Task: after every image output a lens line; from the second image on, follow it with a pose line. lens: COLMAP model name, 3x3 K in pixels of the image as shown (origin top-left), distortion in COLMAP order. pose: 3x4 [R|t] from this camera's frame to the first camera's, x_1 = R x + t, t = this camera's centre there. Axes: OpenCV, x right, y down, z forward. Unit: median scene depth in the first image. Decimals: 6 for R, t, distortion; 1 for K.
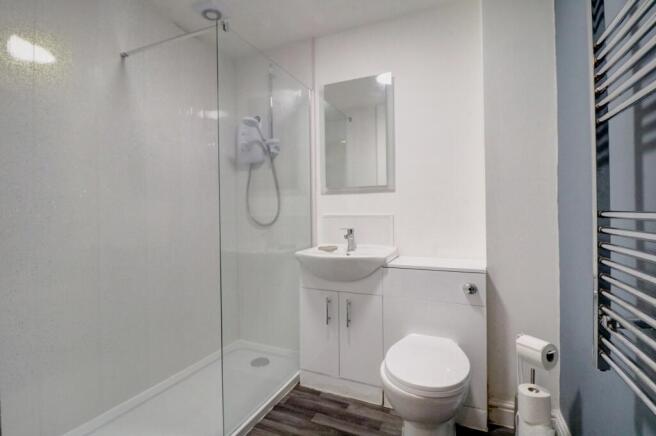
lens RADIAL K [[314.9, 0, 328.9], [0, 314.9, 212.5], [0, 0, 1]] dist [-0.003182, -0.002135]
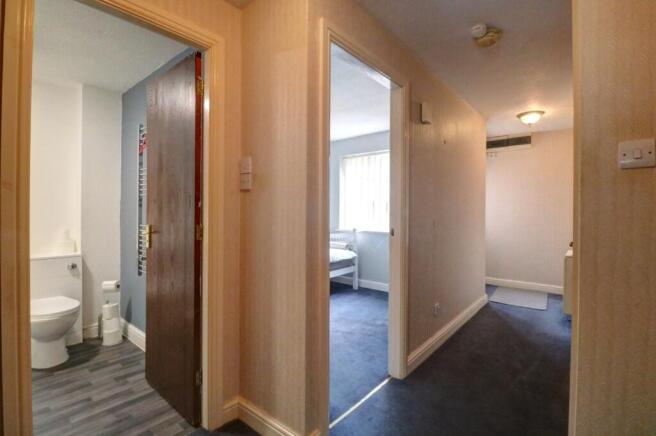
lens RADIAL K [[314.9, 0, 329.6], [0, 314.9, 219.2], [0, 0, 1]] dist [-0.003182, -0.002135]
pose [[0.296019, 0.019032, 0.954992, -0.825384], [0.001912, 0.999788, -0.020518, 0.020133], [-0.955180, 0.007900, 0.295920, -0.916392]]
